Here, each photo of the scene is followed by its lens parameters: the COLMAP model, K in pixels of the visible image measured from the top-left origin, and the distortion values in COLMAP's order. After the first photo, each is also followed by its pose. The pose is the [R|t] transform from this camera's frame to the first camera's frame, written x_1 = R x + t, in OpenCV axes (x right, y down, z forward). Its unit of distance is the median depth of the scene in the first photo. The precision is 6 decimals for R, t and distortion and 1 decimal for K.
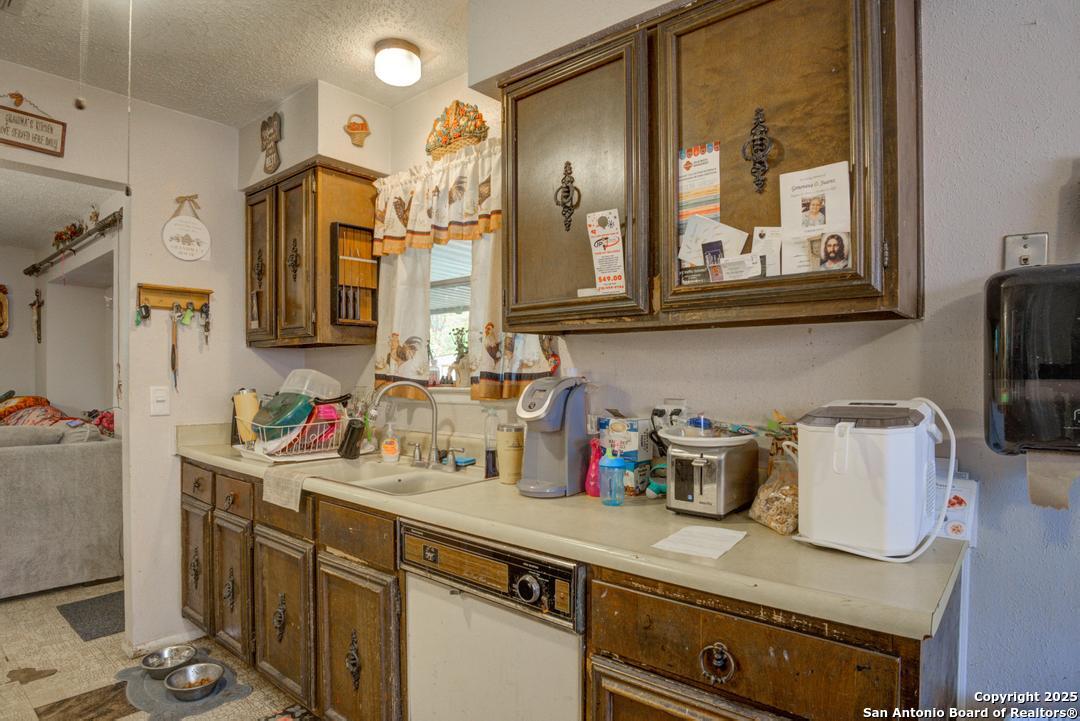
lens RADIAL K [[589.0, 0, 539.3], [0, 589.0, 382.2], [0, 0, 1]] dist [0.000142, 0.000612]
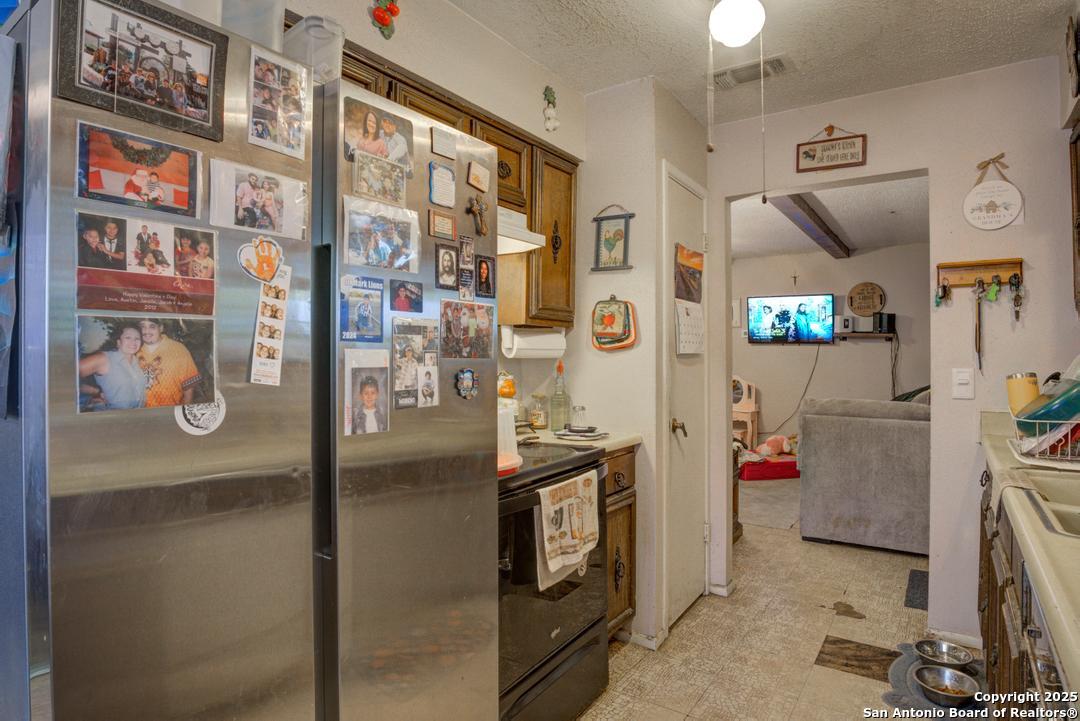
lens RADIAL K [[593.8, 0, 540.0], [0, 593.8, 360.5], [0, 0, 1]] dist [0.000307, -0.000088]
pose [[0.194137, 0.002217, -0.980972, 0.163739], [-0.008195, 0.999966, 0.000638, -0.000800], [0.980940, 0.007915, 0.194148, 0.145022]]
